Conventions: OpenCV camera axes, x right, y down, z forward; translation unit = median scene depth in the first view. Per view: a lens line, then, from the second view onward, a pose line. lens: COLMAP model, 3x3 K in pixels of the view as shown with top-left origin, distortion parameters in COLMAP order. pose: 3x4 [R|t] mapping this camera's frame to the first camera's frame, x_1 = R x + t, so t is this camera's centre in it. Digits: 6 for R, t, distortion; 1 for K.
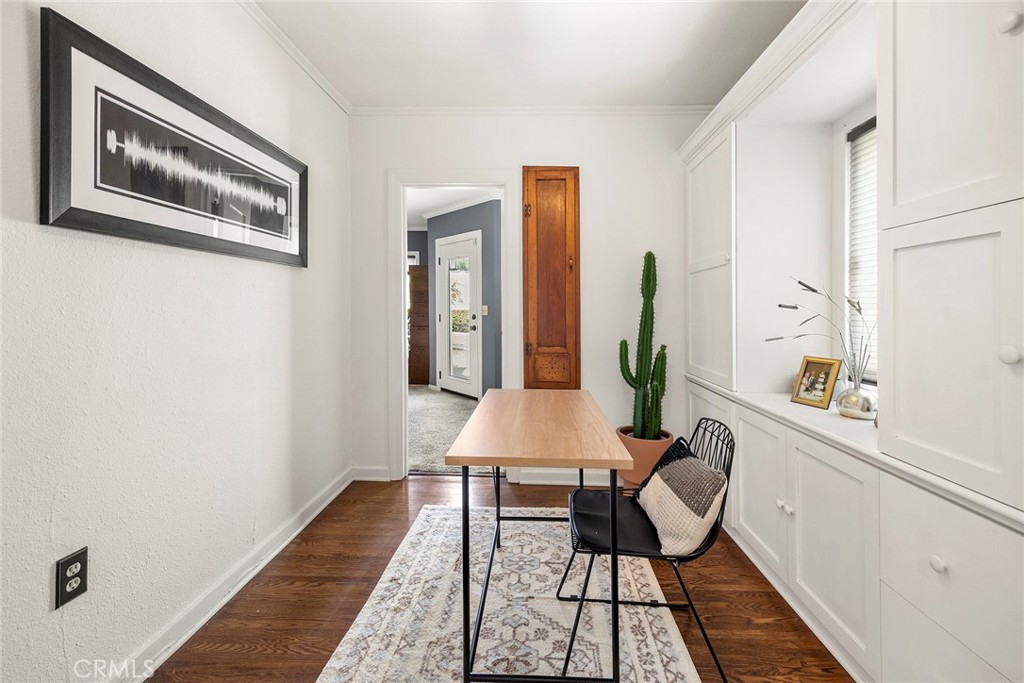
lens RADIAL K [[454.5, 0, 522.2], [0, 454.5, 327.9], [0, 0, 1]] dist [0.011675, -0.001549]
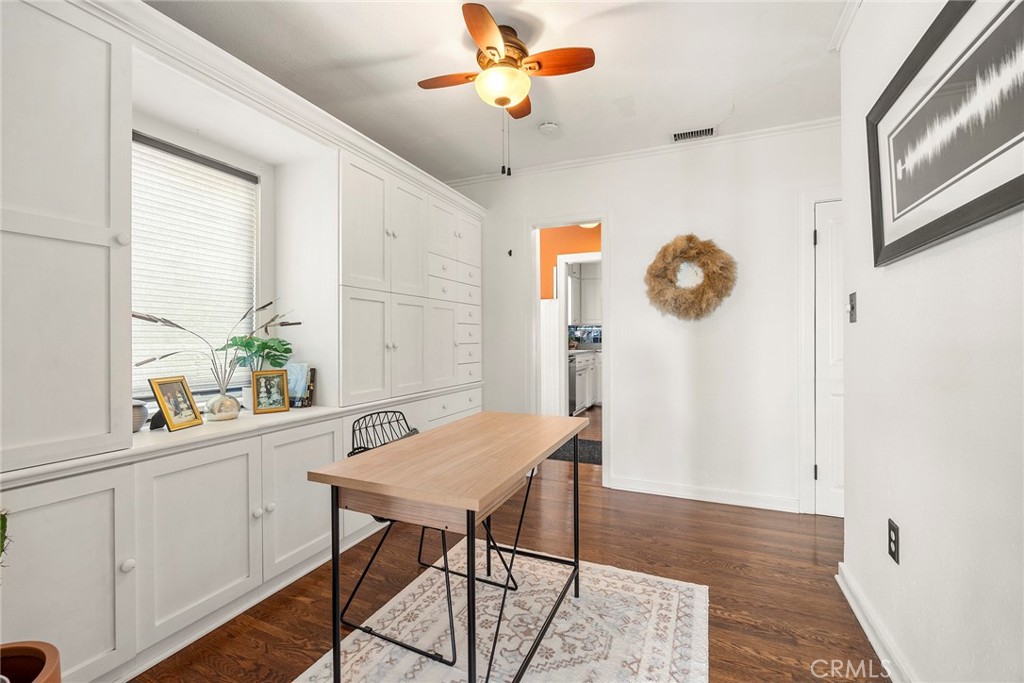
lens RADIAL K [[439.9, 0, 473.8], [0, 439.9, 332.0], [0, 0, 1]] dist [-0.014403, -0.000029]
pose [[-0.907482, 0.000753, 0.420090, -0.249111], [0.011467, 0.999670, 0.022980, -0.034917], [-0.419934, 0.025671, -0.907192, 1.438034]]
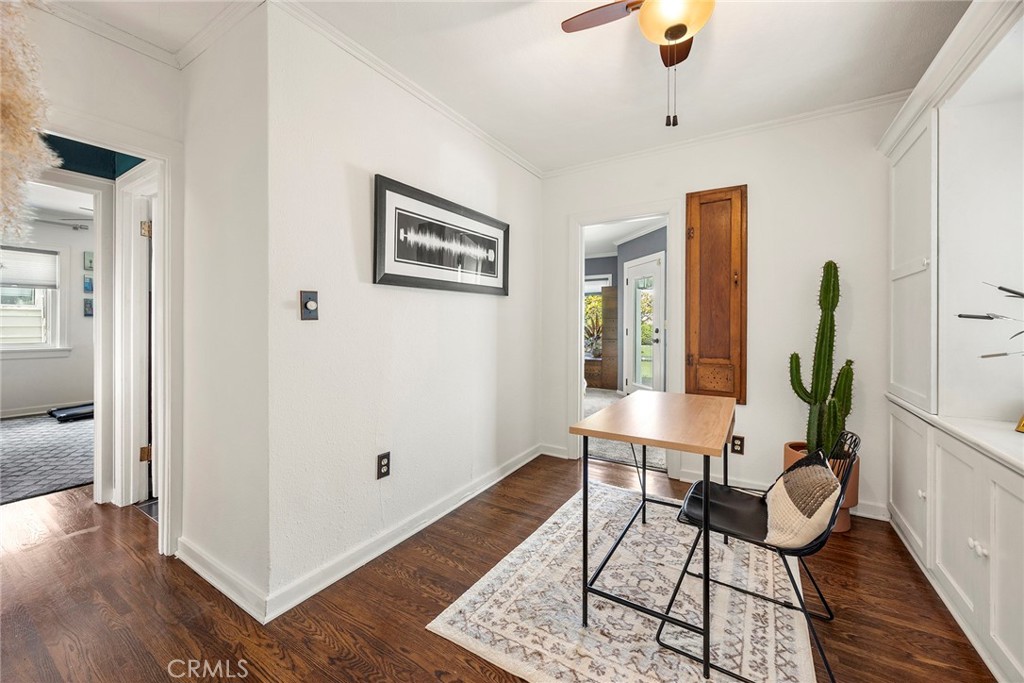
lens RADIAL K [[402.6, 0, 487.2], [0, 402.6, 341.3], [0, 0, 1]] dist [-0.001230, -0.000571]
pose [[0.851978, 0.011758, -0.523446, 0.149570], [-0.011276, 0.999928, 0.004108, 0.006251], [0.523457, 0.002403, 0.852049, -0.118449]]
